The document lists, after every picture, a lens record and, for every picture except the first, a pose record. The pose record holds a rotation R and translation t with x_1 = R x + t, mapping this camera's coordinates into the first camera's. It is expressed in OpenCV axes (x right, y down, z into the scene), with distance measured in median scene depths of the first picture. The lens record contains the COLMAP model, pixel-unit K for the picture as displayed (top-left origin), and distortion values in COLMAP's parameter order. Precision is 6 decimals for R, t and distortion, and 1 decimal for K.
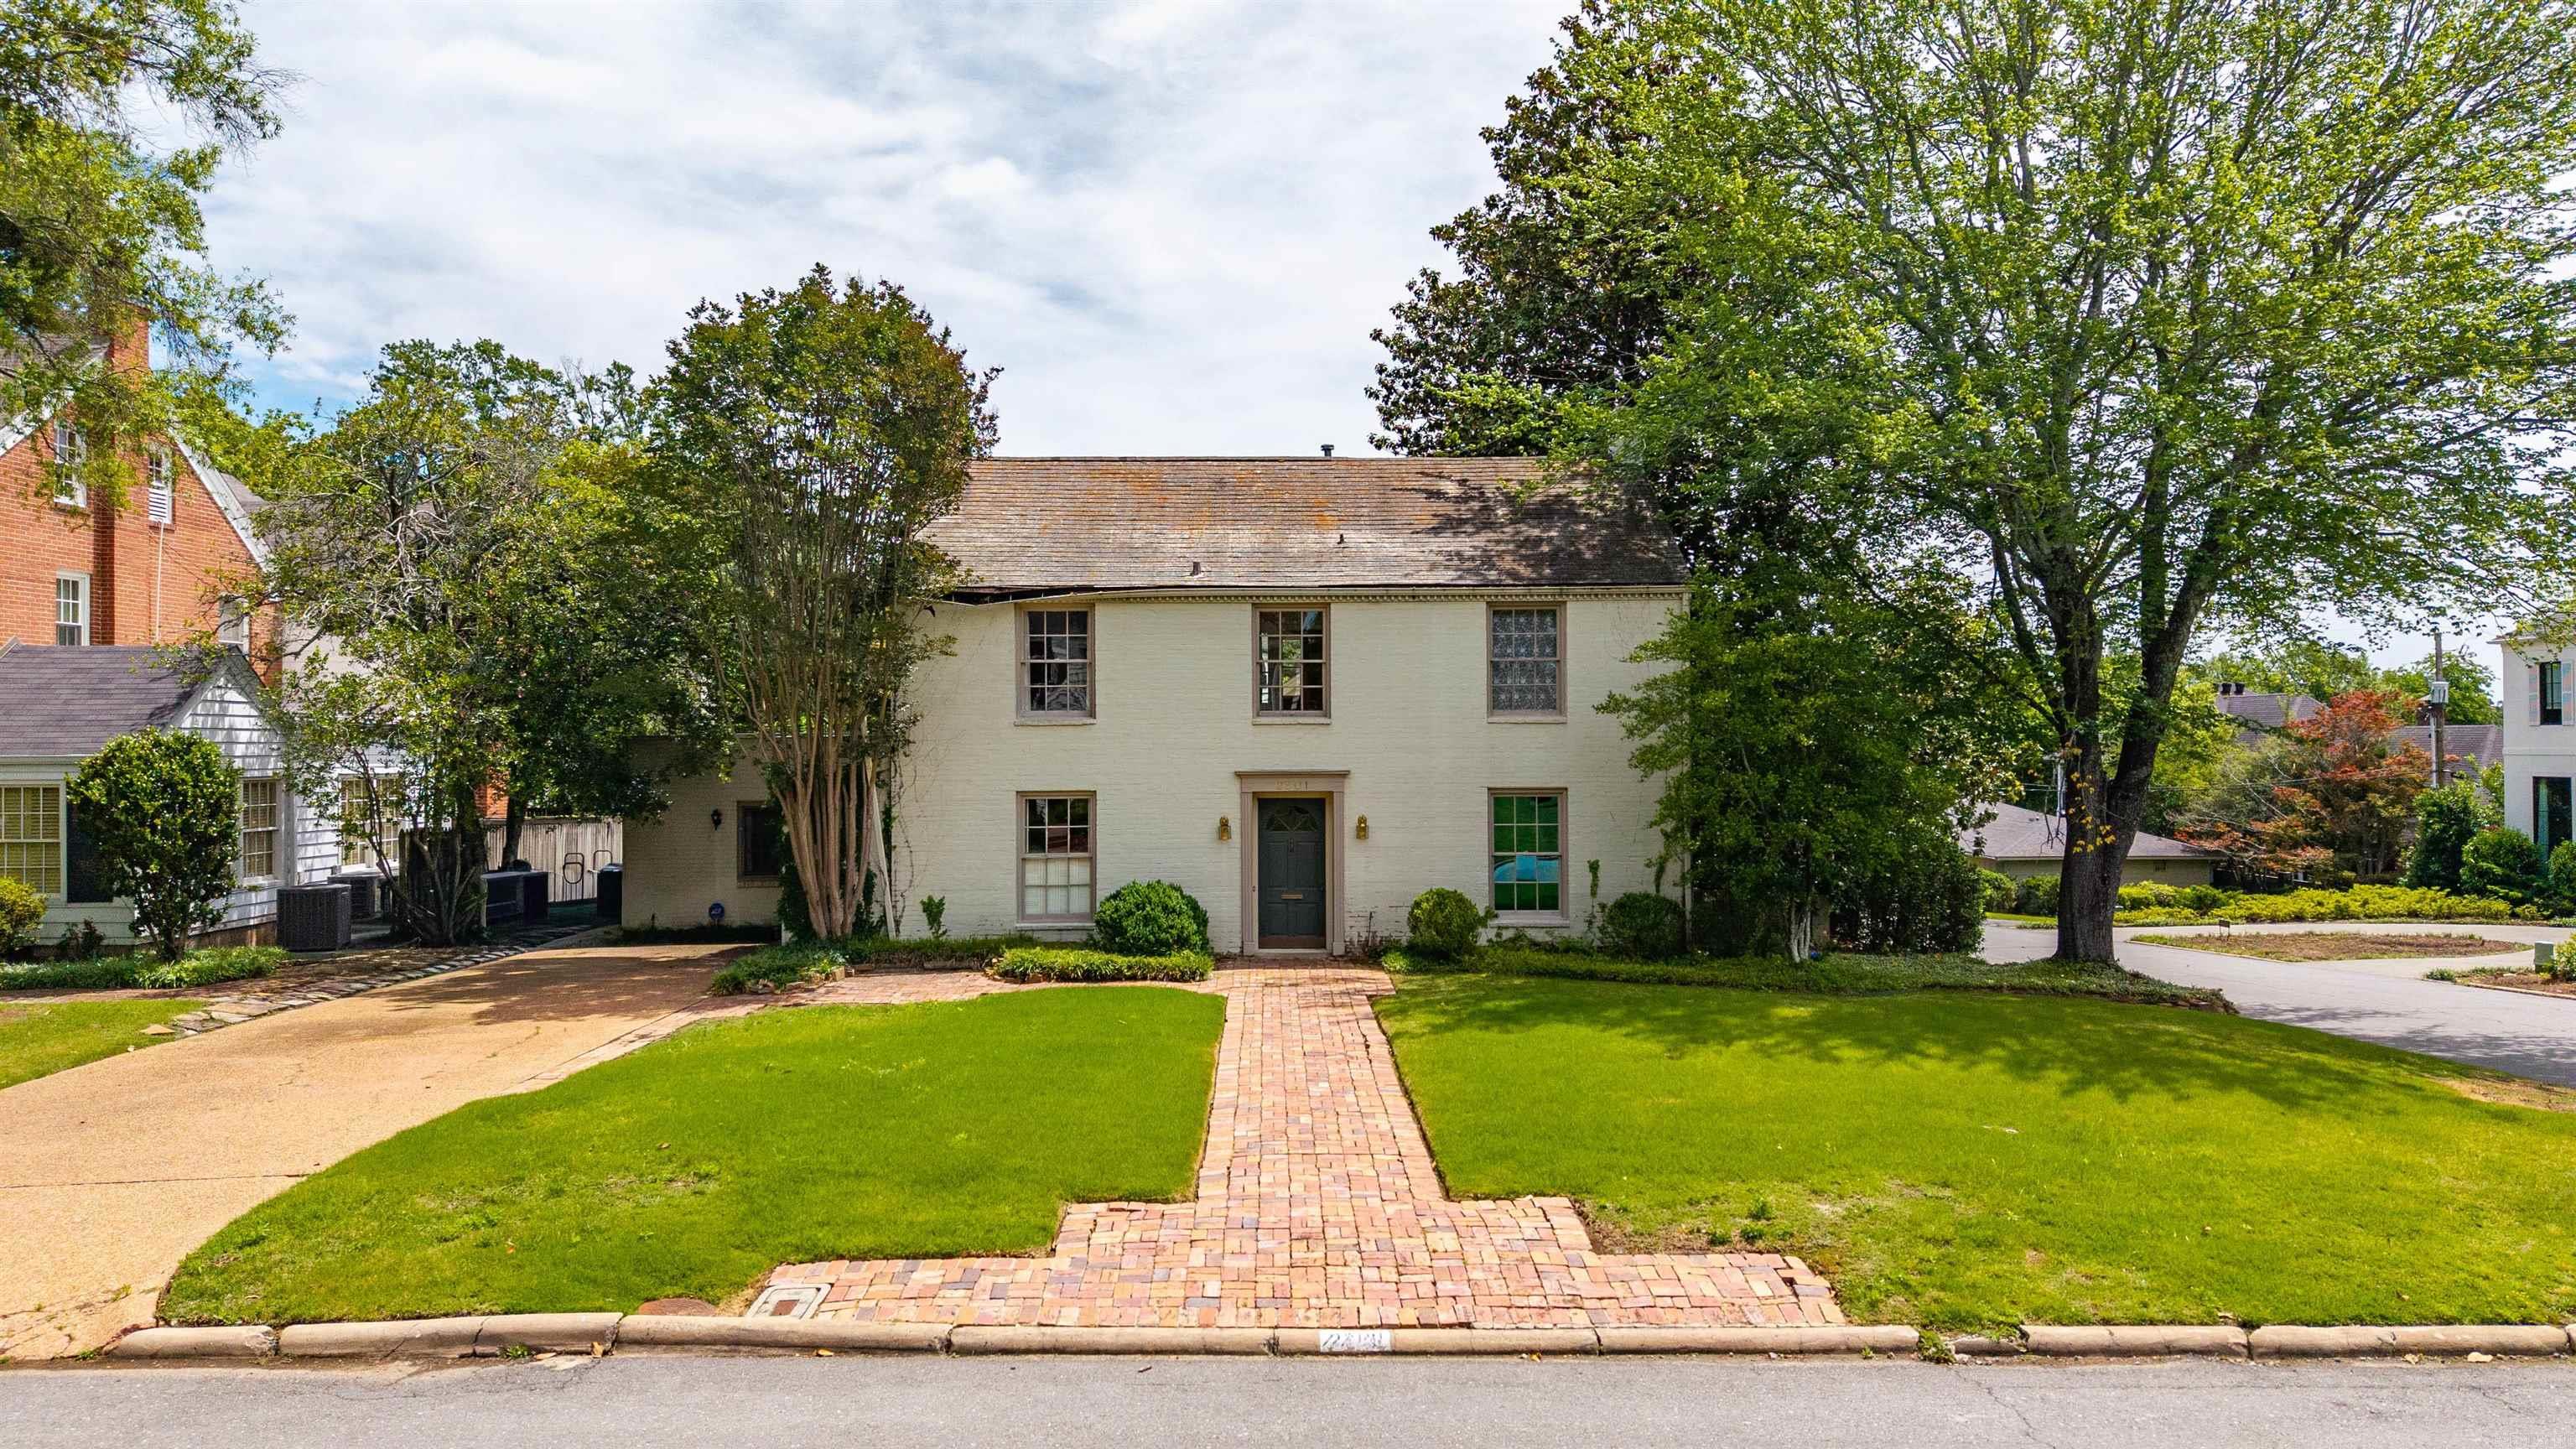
lens RADIAL K [[1724.7, 0, 1288.0], [0, 1724.7, 724.5], [0, 0, 1]] dist [0.000479, -0.000311]
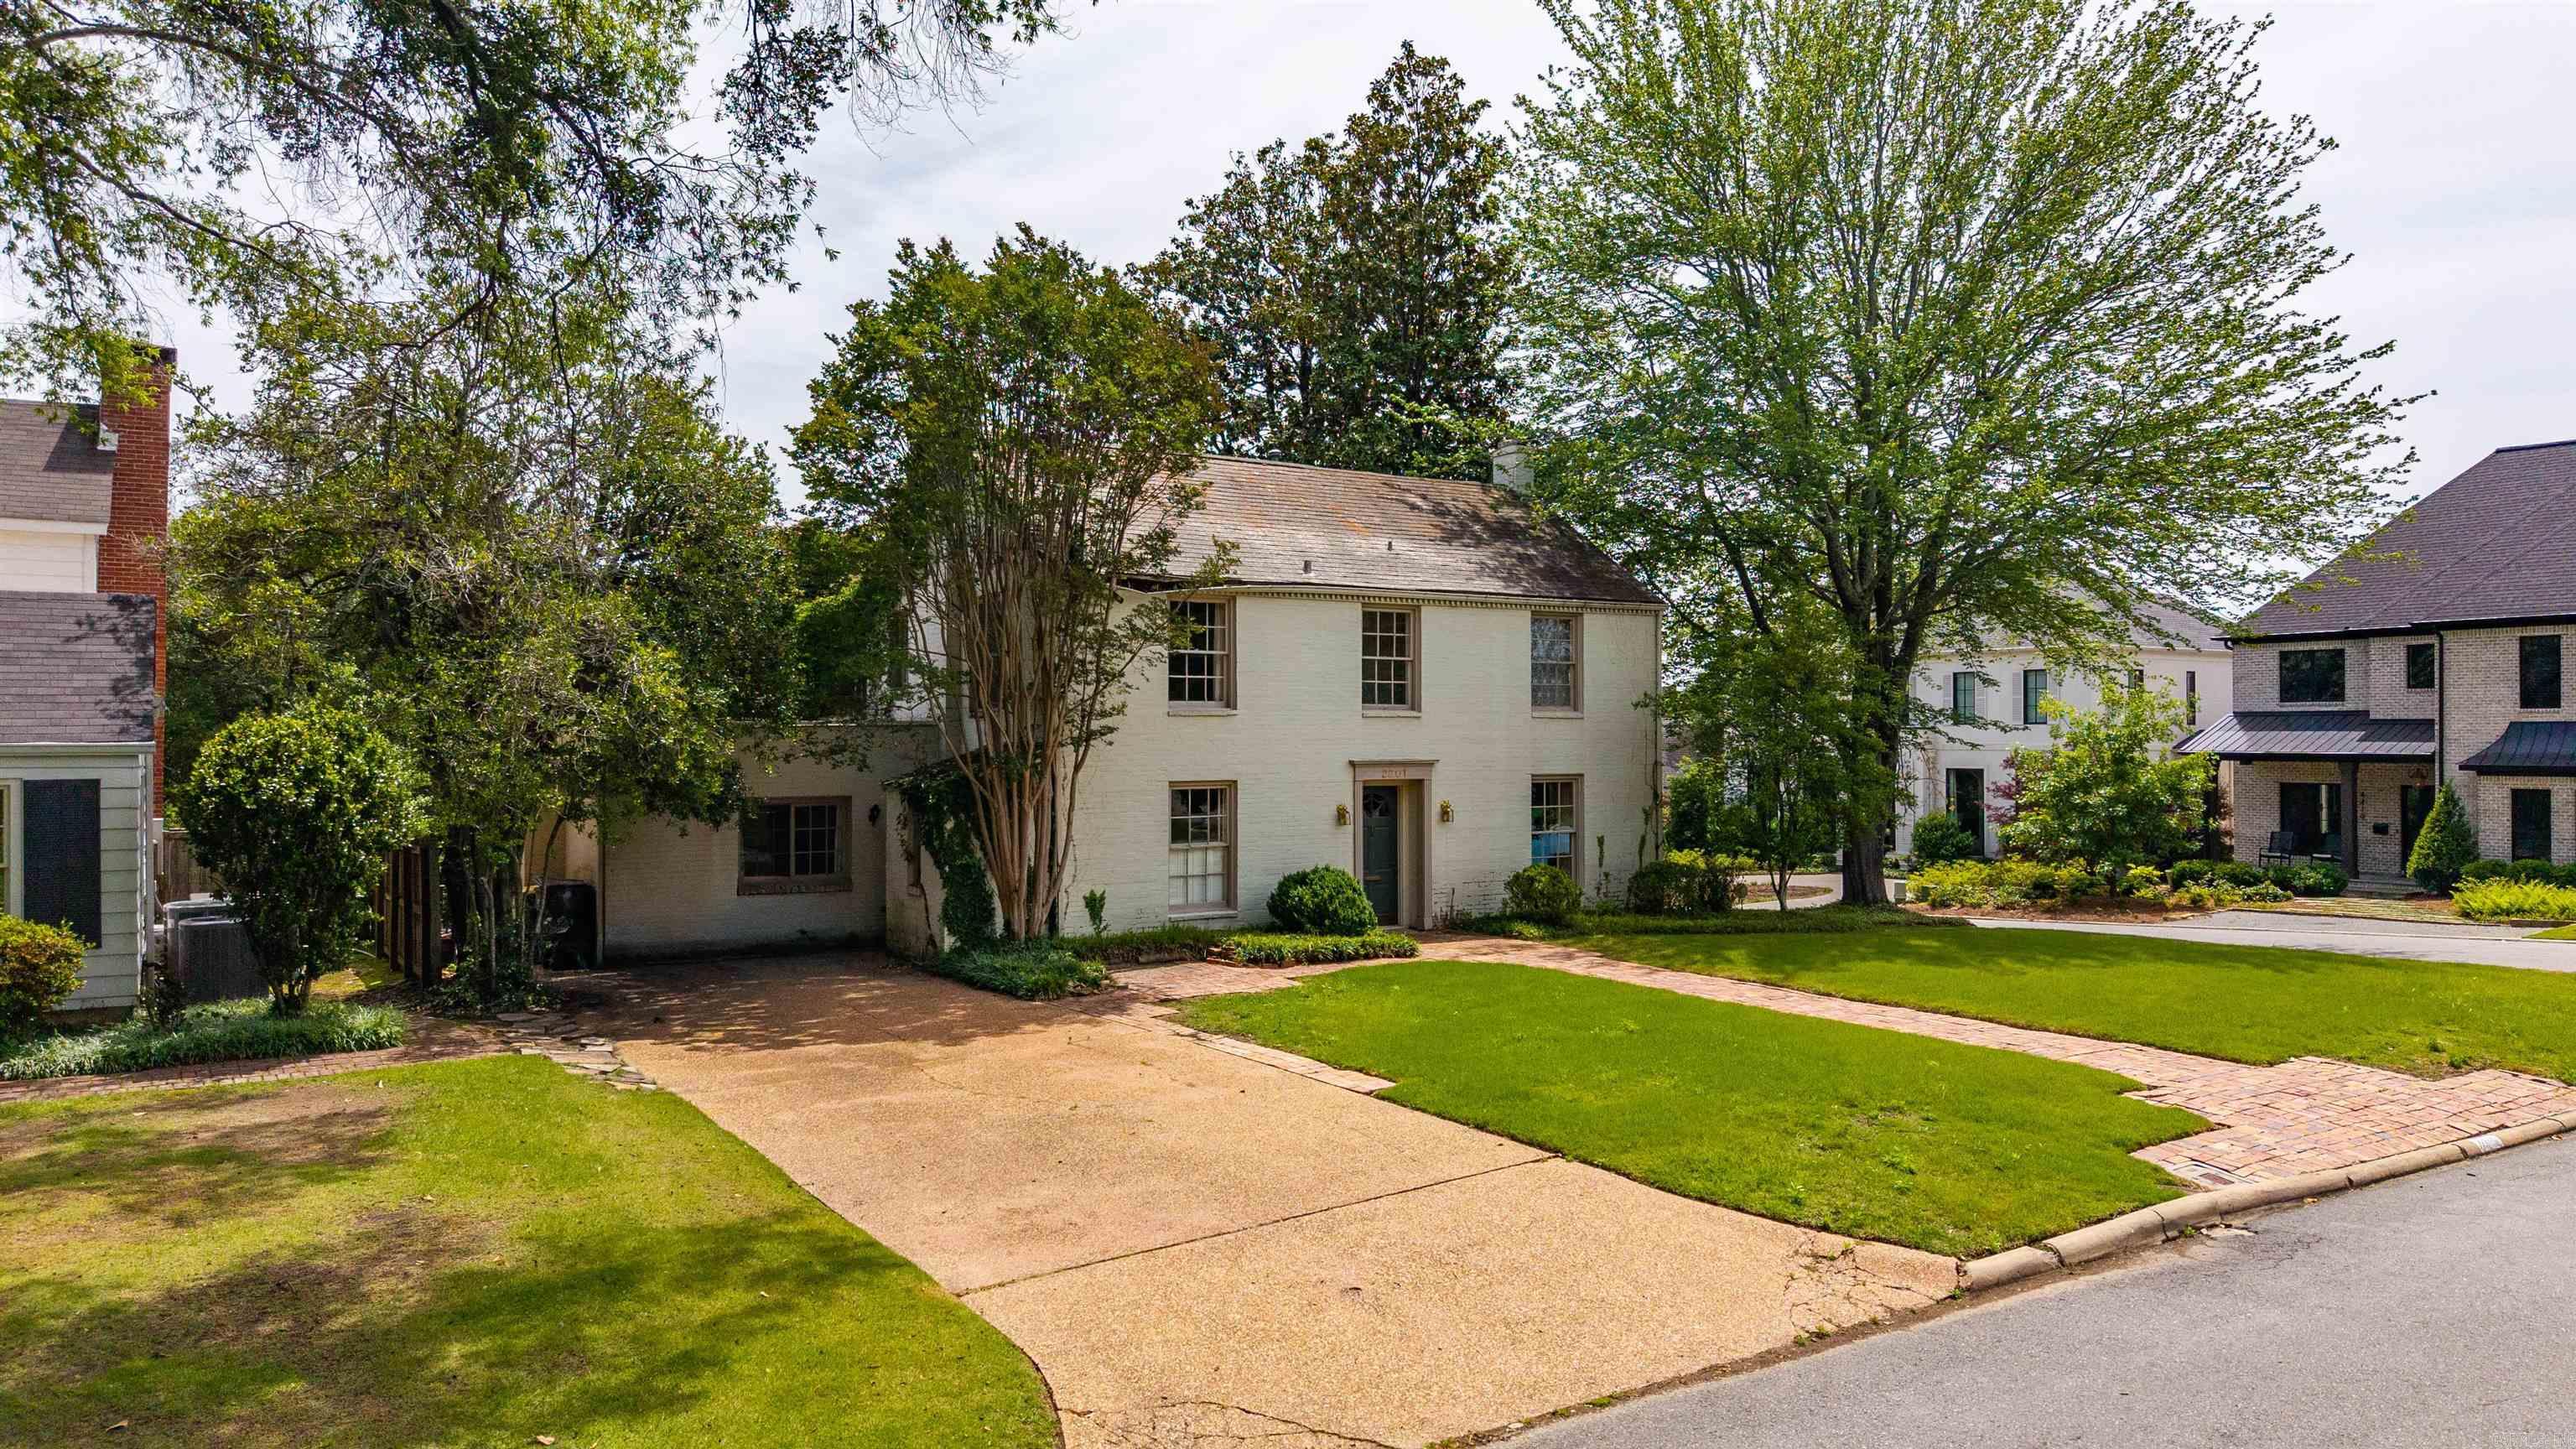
lens RADIAL K [[1736.3, 0, 1301.4], [0, 1736.3, 713.5], [0, 0, 1]] dist [0.008127, -0.001251]
pose [[0.832532, 0.013301, 0.553817, -0.645860], [-0.010653, 0.999911, -0.008001, 0.007163], [-0.553874, 0.000761, 0.832600, 0.128695]]
